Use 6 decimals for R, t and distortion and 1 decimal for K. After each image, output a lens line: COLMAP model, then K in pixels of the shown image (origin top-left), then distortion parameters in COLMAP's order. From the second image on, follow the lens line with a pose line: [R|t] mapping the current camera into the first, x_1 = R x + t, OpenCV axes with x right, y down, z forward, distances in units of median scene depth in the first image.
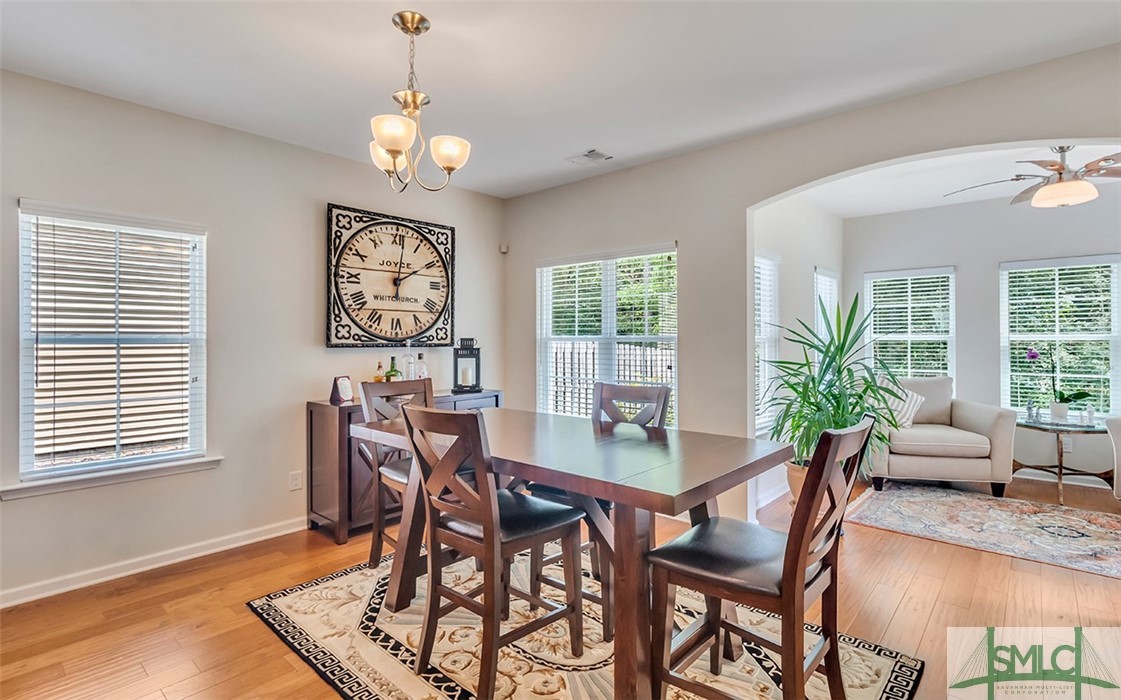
lens RADIAL K [[539.6, 0, 560.5], [0, 539.6, 350.0], [0, 0, 1]] dist [-0.000344, -0.000022]
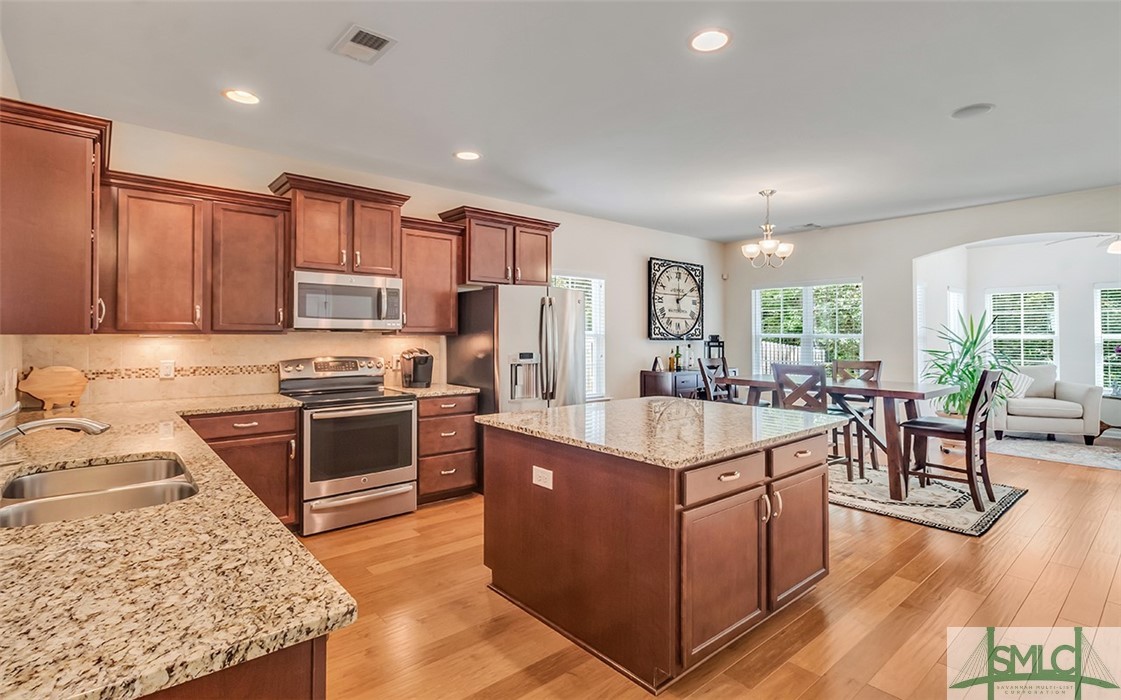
lens RADIAL K [[537.1, 0, 560.5], [0, 537.1, 336.7], [0, 0, 1]] dist [0.000212, 0.000063]
pose [[0.990143, 0.006695, -0.139899, -0.416340], [-0.009526, 0.999763, -0.019576, 0.019101], [0.139735, 0.020716, 0.989972, -0.662084]]
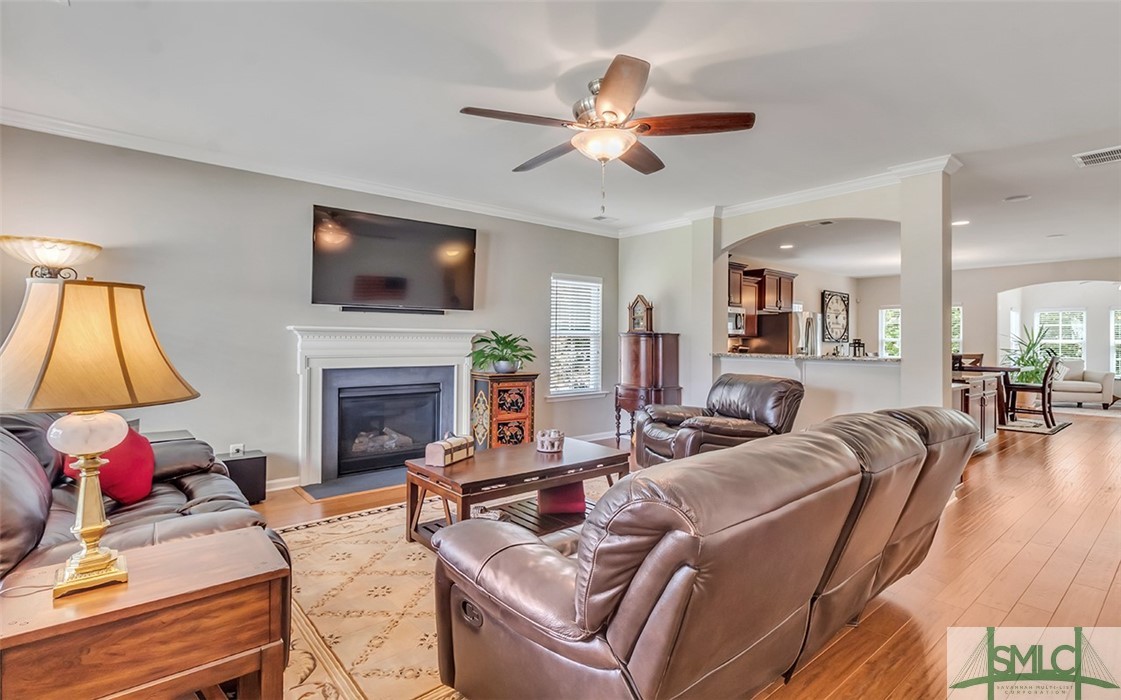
lens RADIAL K [[524.7, 0, 560.5], [0, 524.7, 350.0], [0, 0, 1]] dist [0.002359, 0.000296]
pose [[0.986675, 0.013396, -0.162151, -1.163469], [-0.014921, 0.999855, -0.008189, 0.068749], [0.162018, 0.010500, 0.986732, -1.649723]]
